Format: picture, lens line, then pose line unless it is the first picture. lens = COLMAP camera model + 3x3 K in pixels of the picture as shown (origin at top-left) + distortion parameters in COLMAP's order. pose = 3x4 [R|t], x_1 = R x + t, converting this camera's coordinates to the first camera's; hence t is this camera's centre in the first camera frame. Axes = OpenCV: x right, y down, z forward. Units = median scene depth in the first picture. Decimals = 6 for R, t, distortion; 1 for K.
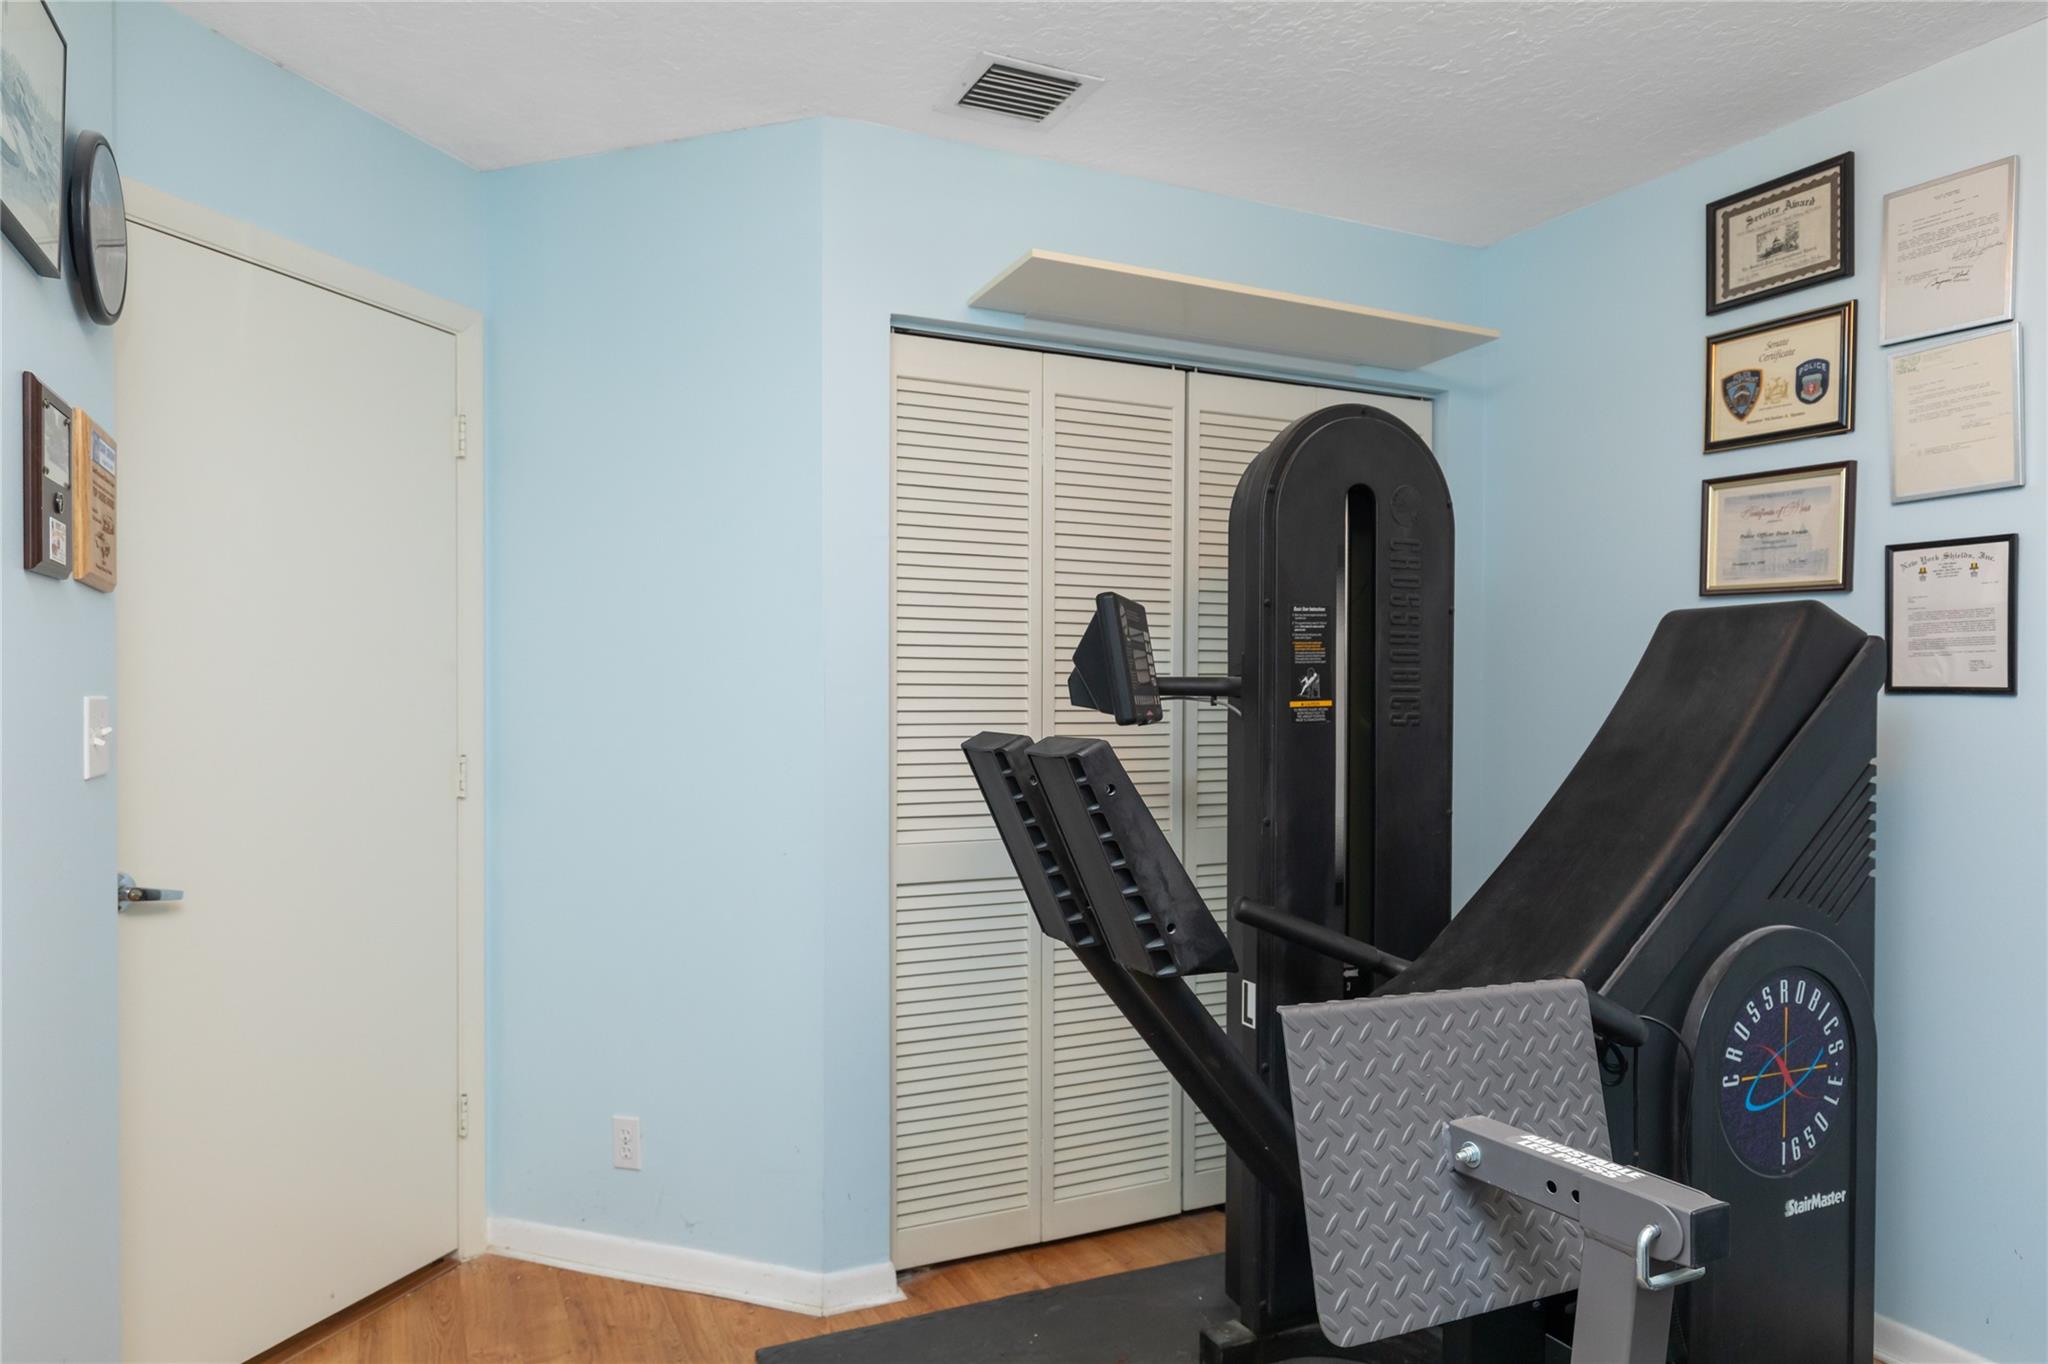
lens RADIAL K [[1307.1, 0, 1024.5], [0, 1307.1, 684.0], [0, 0, 1]] dist [-0.004034, -0.001044]
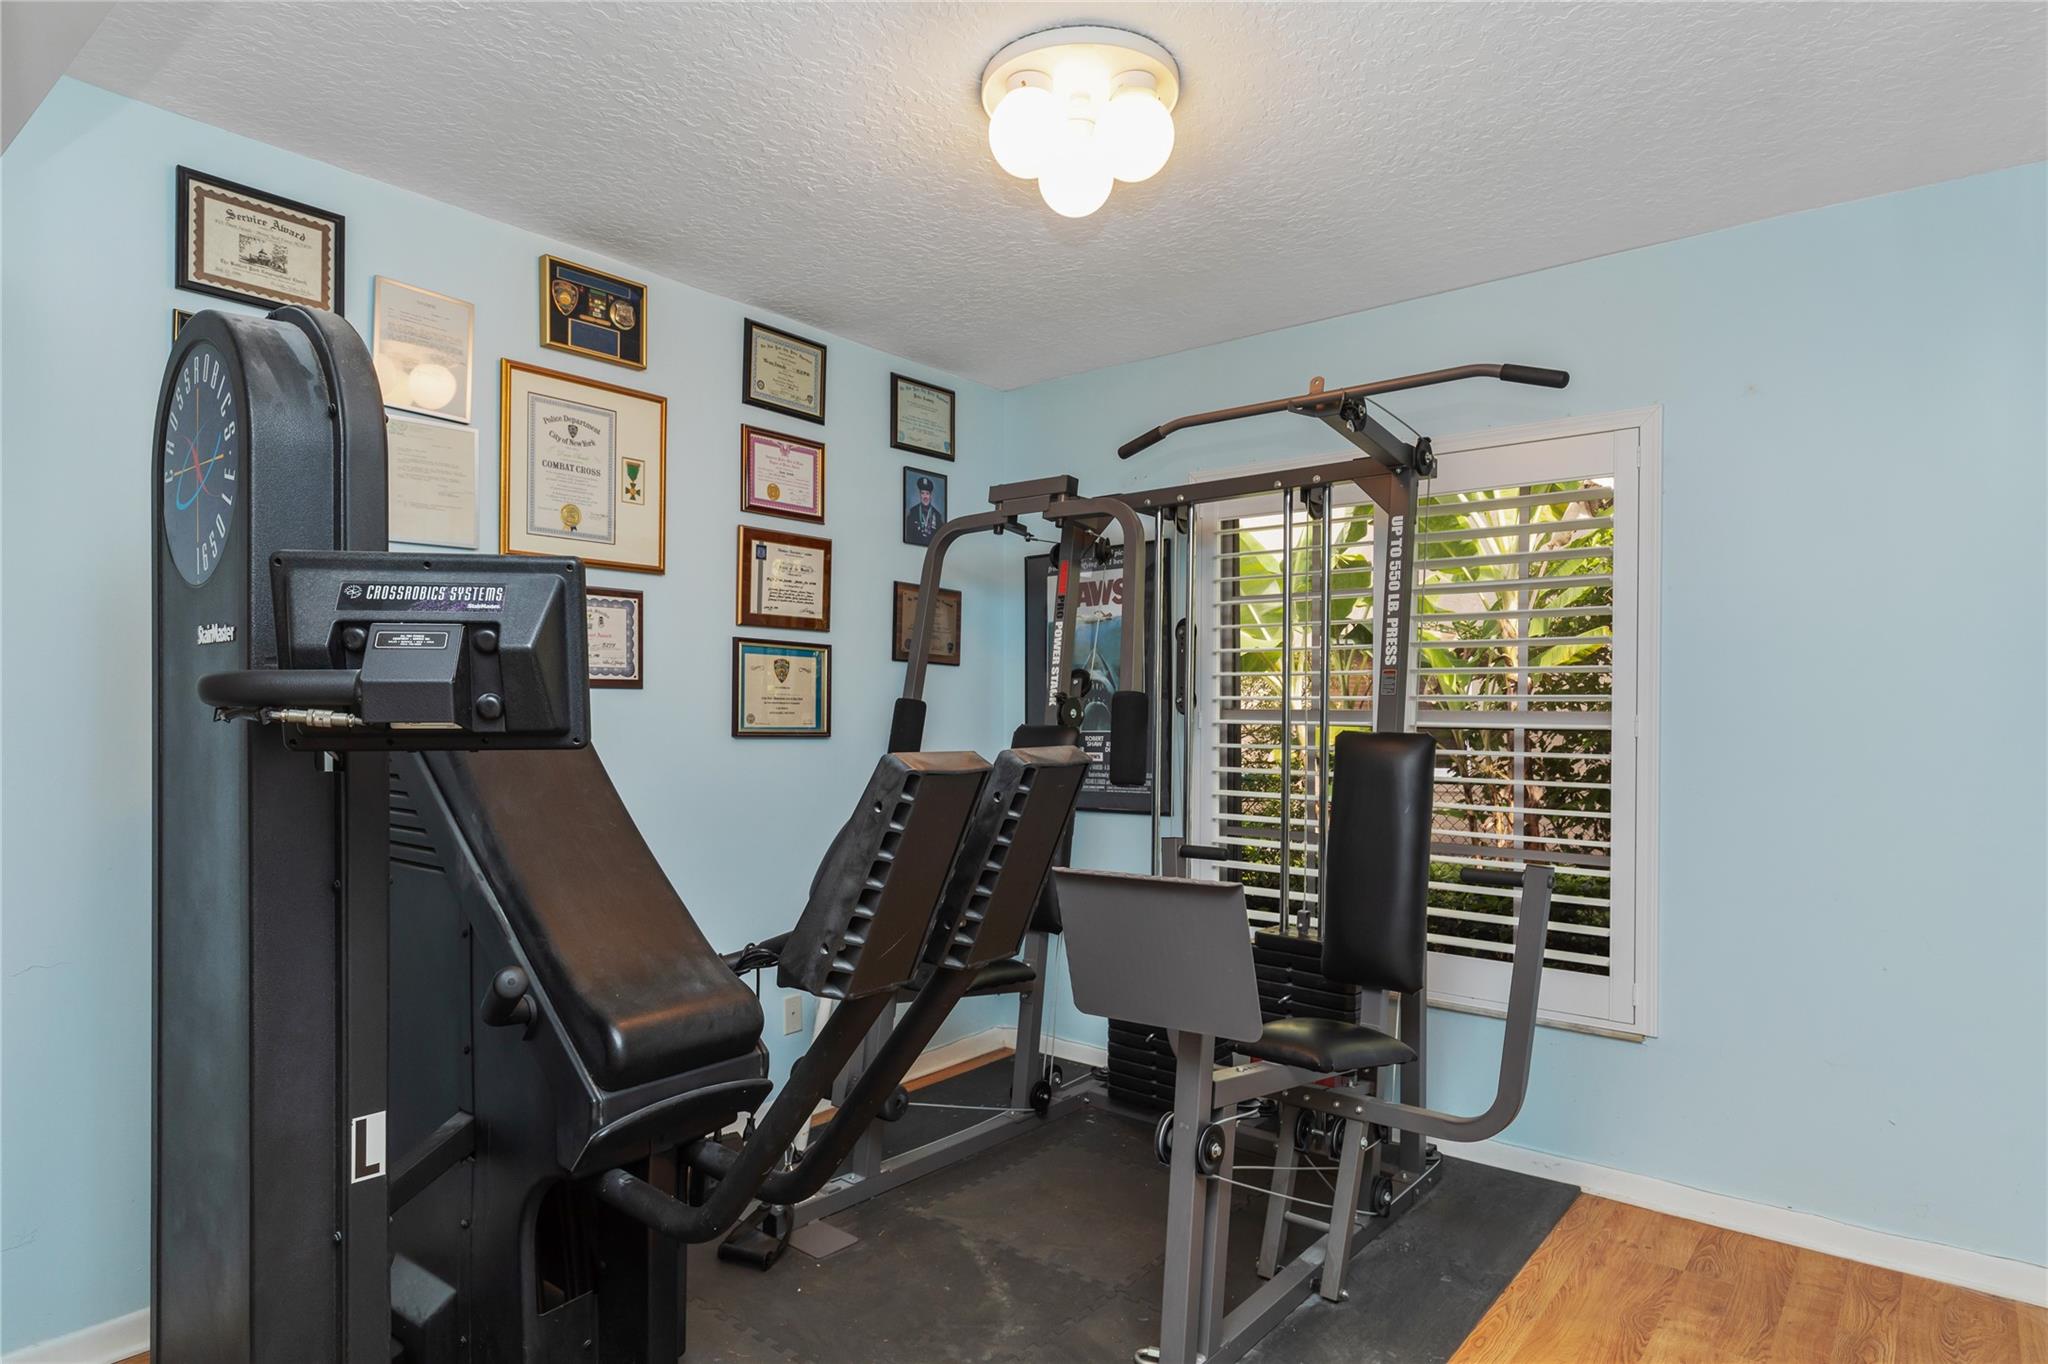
lens RADIAL K [[1118.8, 0, 1027.4], [0, 1118.8, 699.4], [0, 0, 1]] dist [0.006436, -0.000639]
pose [[-0.426211, -0.009290, 0.904576, -0.469241], [-0.014961, 0.999883, 0.003219, -0.004857], [-0.904500, -0.012161, -0.426300, 0.833142]]
